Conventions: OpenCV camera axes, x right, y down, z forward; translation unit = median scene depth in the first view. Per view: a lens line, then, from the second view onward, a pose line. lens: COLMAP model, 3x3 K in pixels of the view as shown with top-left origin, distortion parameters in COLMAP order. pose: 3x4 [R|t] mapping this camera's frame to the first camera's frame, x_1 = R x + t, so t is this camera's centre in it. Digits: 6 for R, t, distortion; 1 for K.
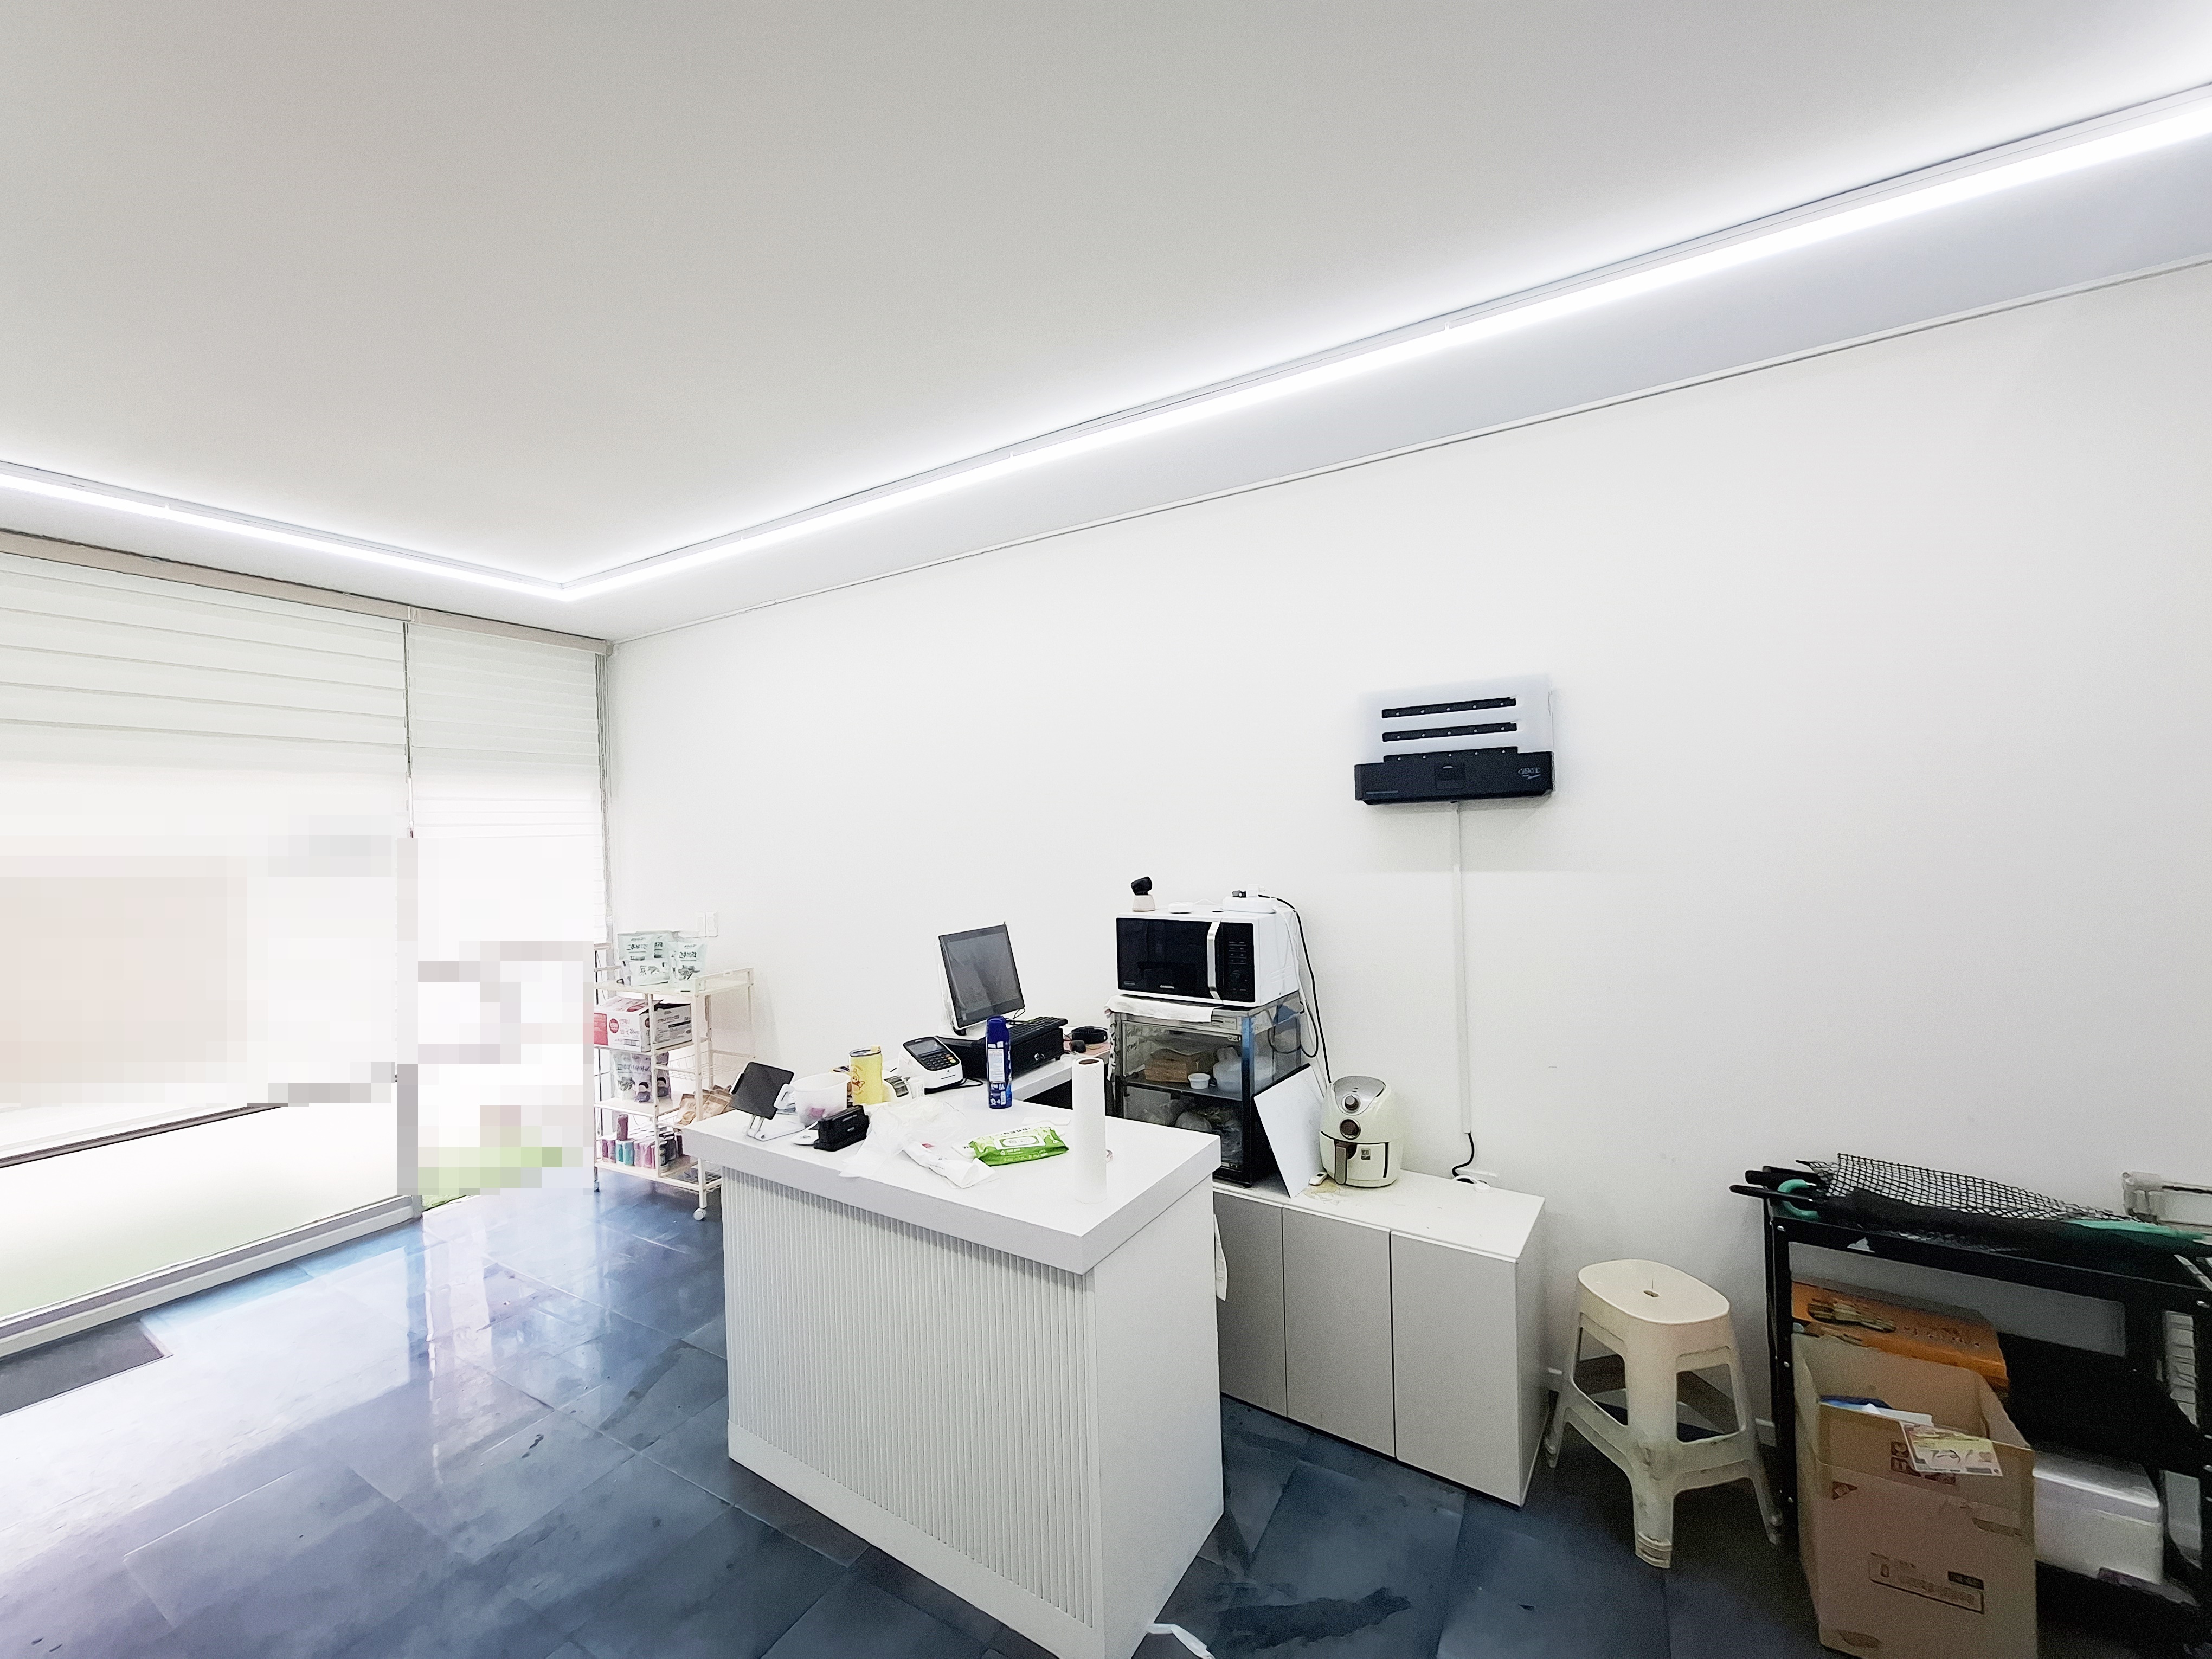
lens RADIAL K [[867.4, 0, 1101.5], [0, 867.4, 830.3], [0, 0, 1]] dist [-0.002140, 0.000063]
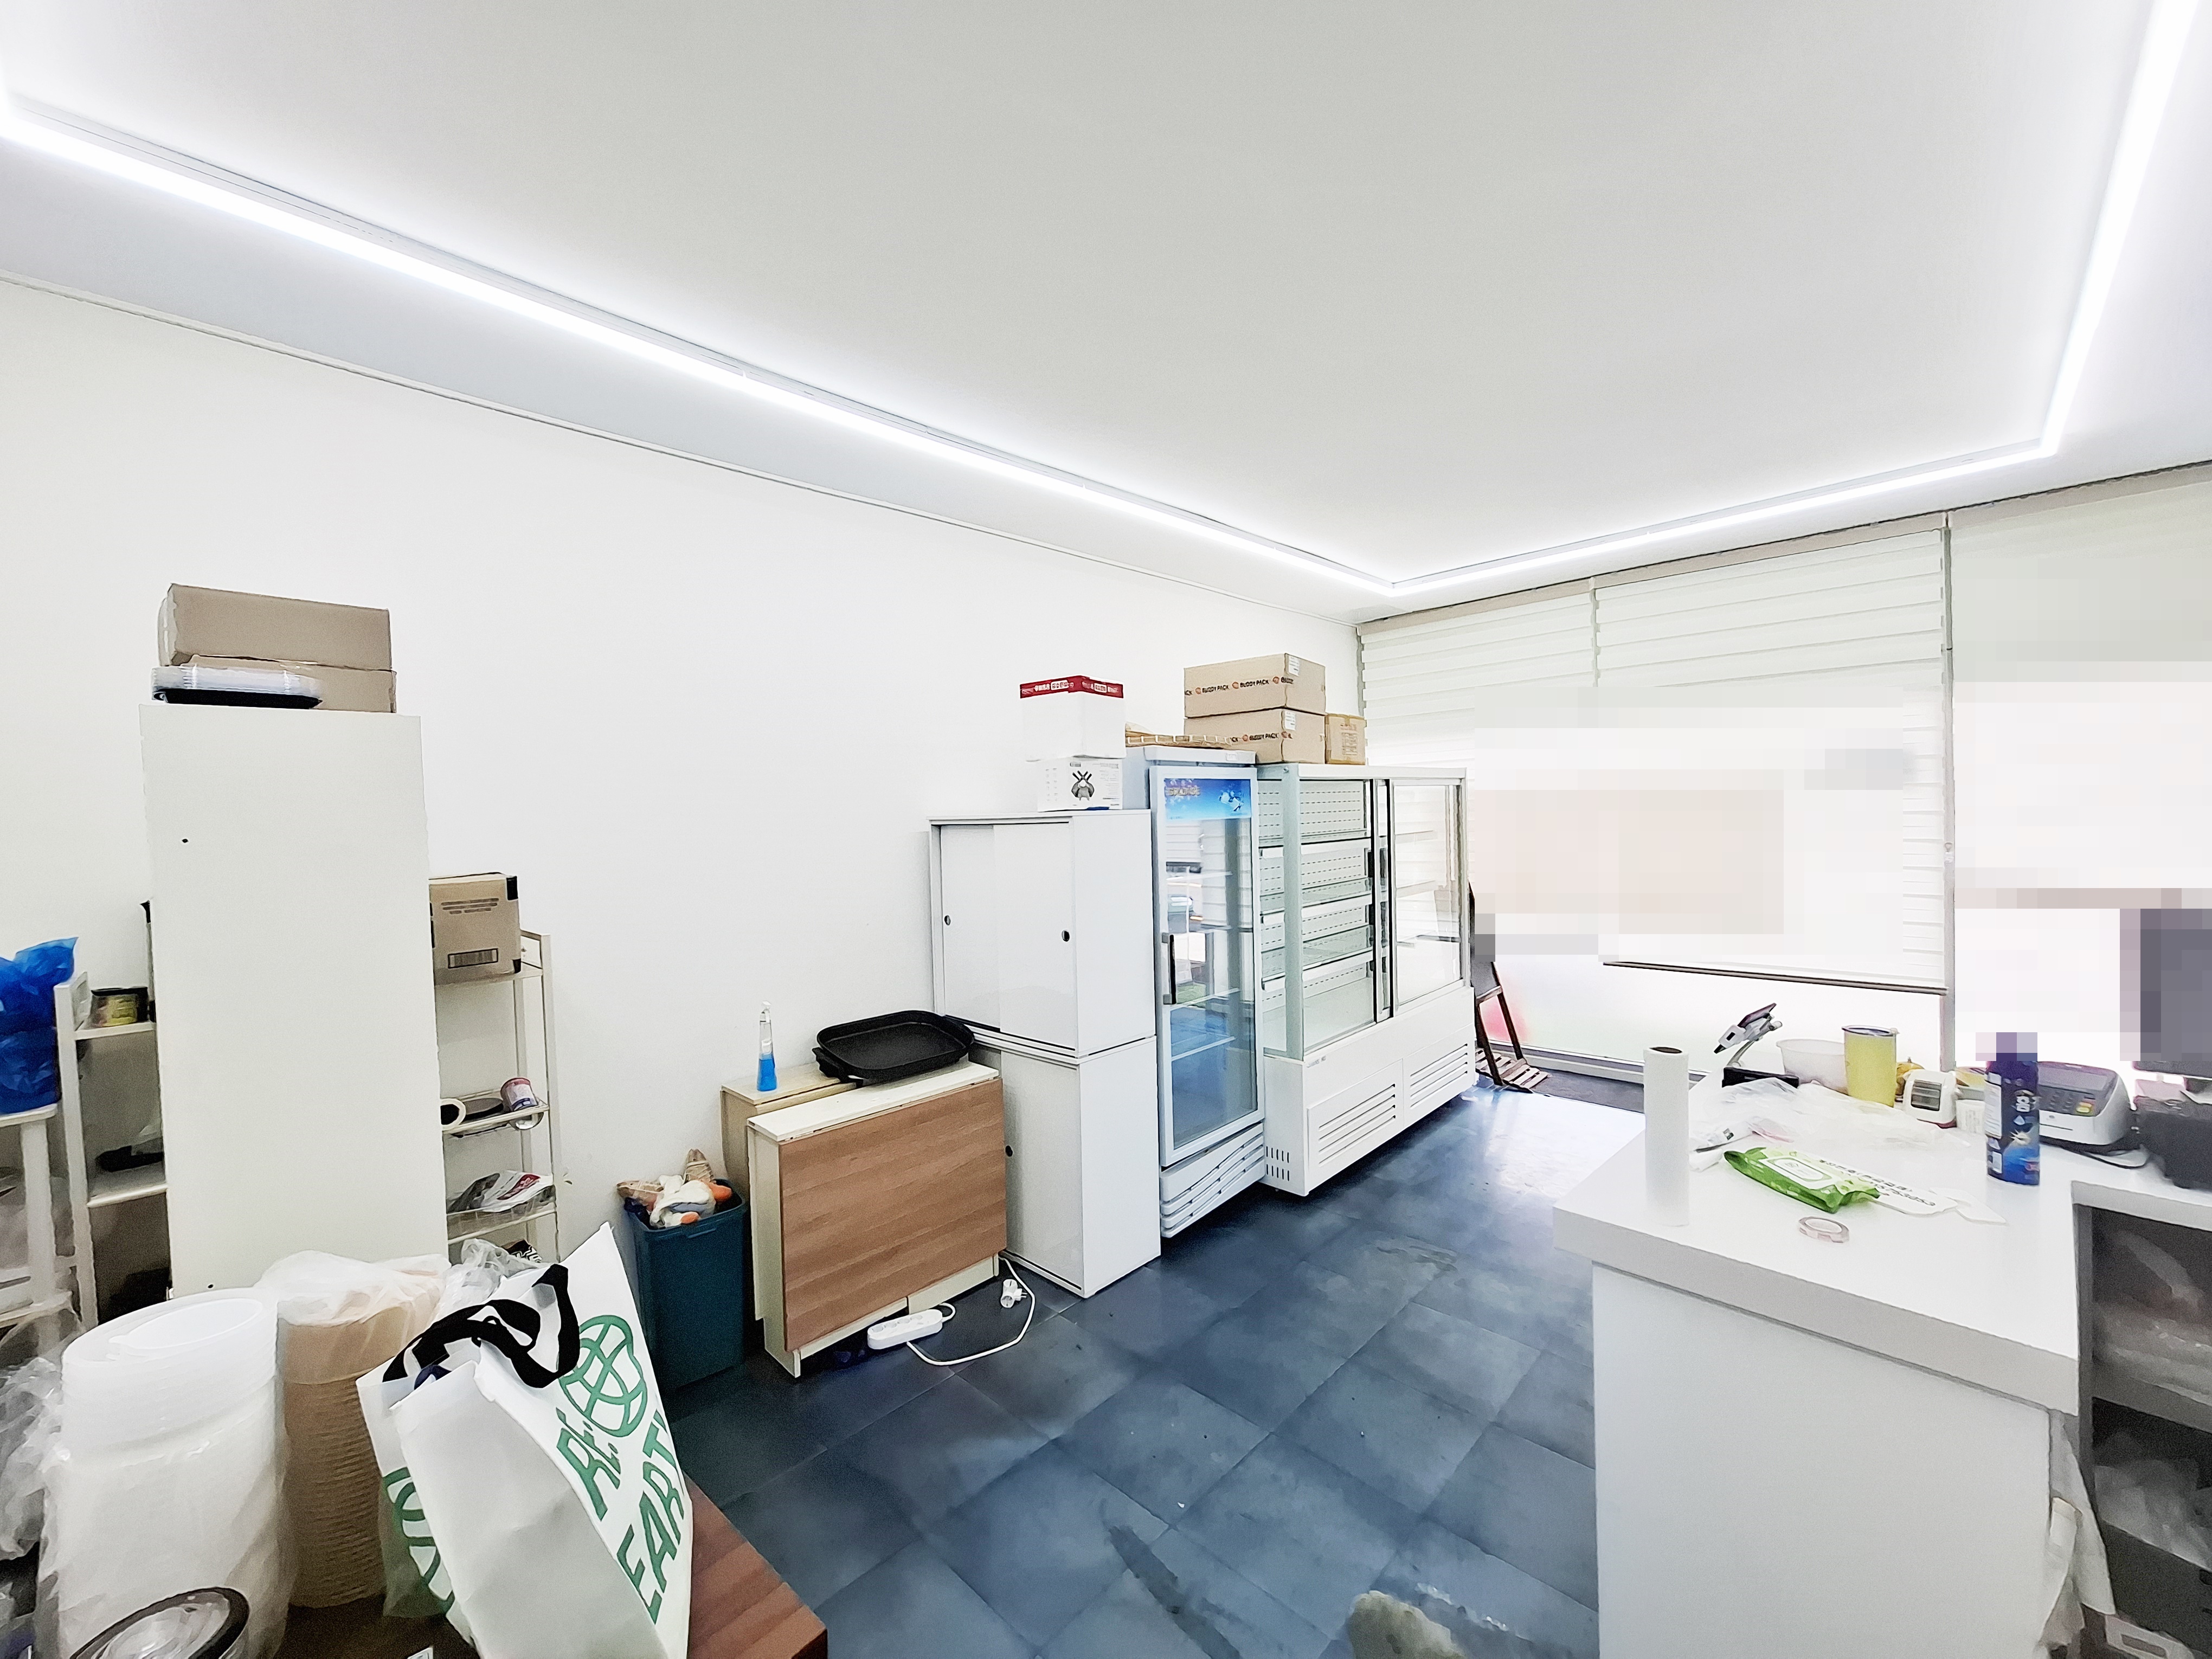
lens RADIAL K [[867.4, 0, 1101.5], [0, 867.4, 830.3], [0, 0, 1]] dist [-0.002140, 0.000063]
pose [[-0.239627, 0.083134, -0.967299, 0.545390], [0.017148, 0.996534, 0.081398, 0.002908], [0.970714, 0.002918, -0.240222, 0.472684]]
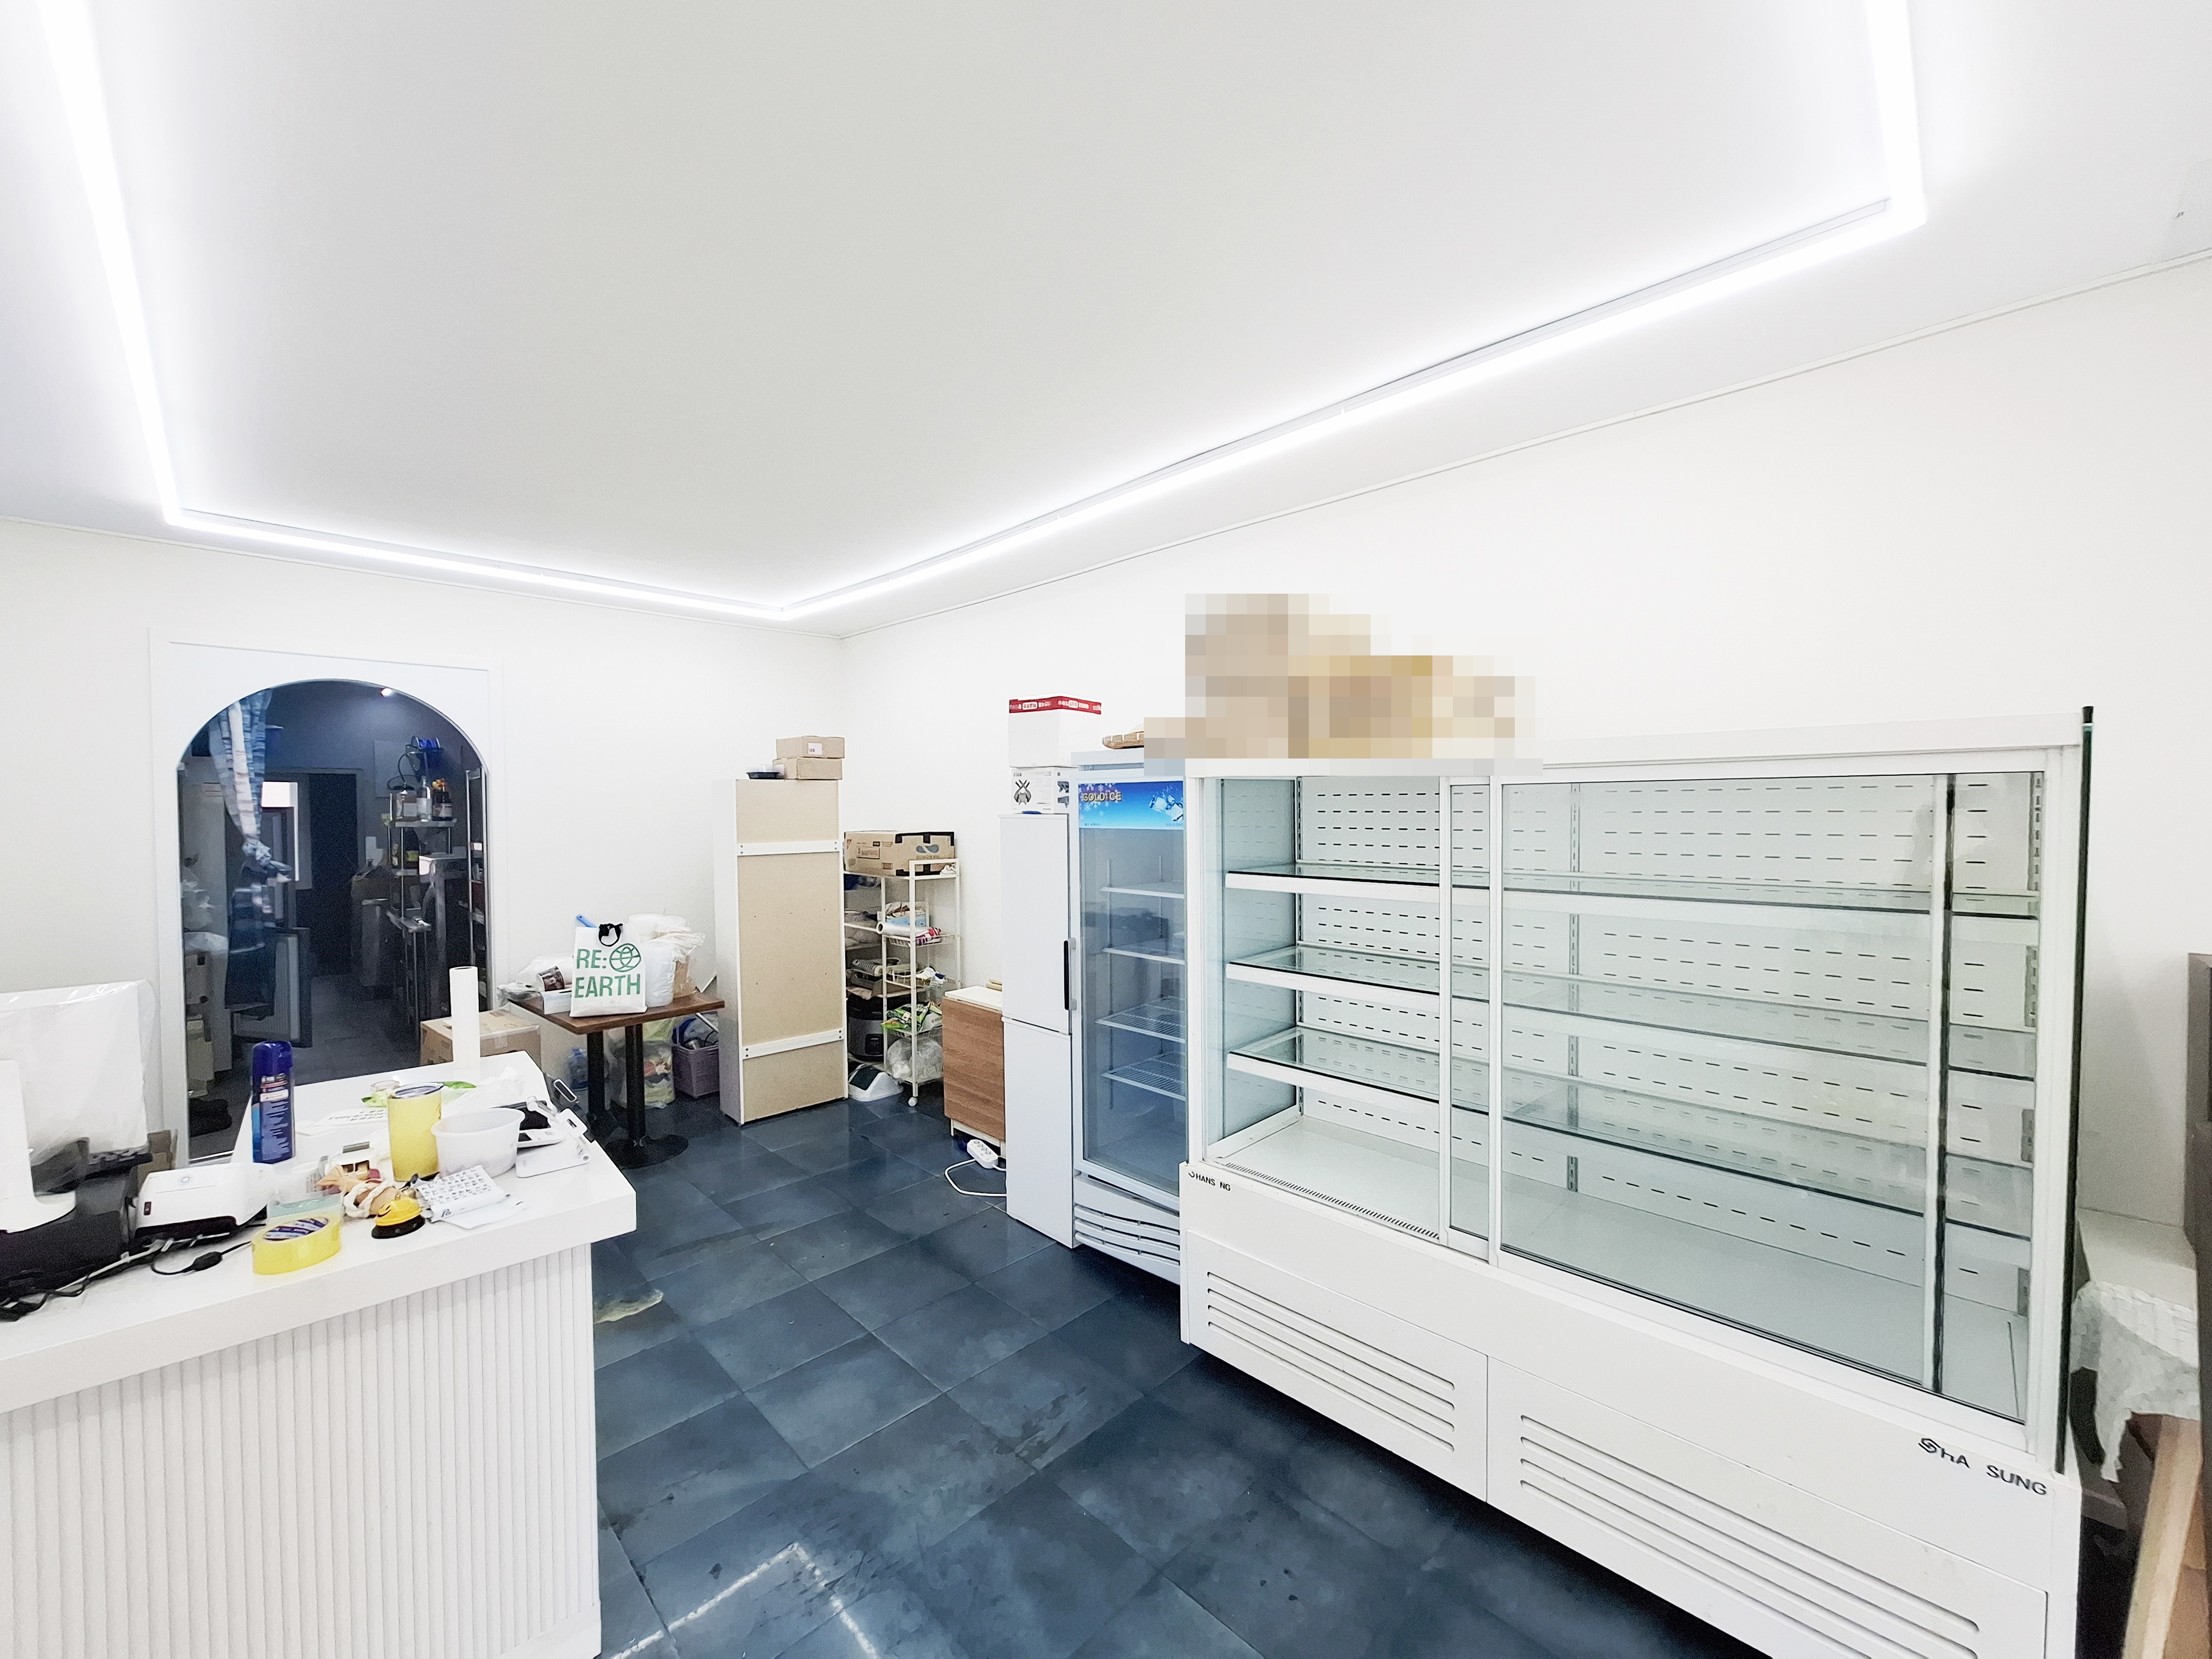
lens RADIAL K [[867.4, 0, 1101.5], [0, 867.4, 830.3], [0, 0, 1]] dist [-0.002140, 0.000063]
pose [[-0.966663, 0.044859, 0.252093, -0.965391], [0.055135, 0.997905, 0.033846, 0.054959], [-0.250046, 0.046616, -0.967111, 1.419453]]
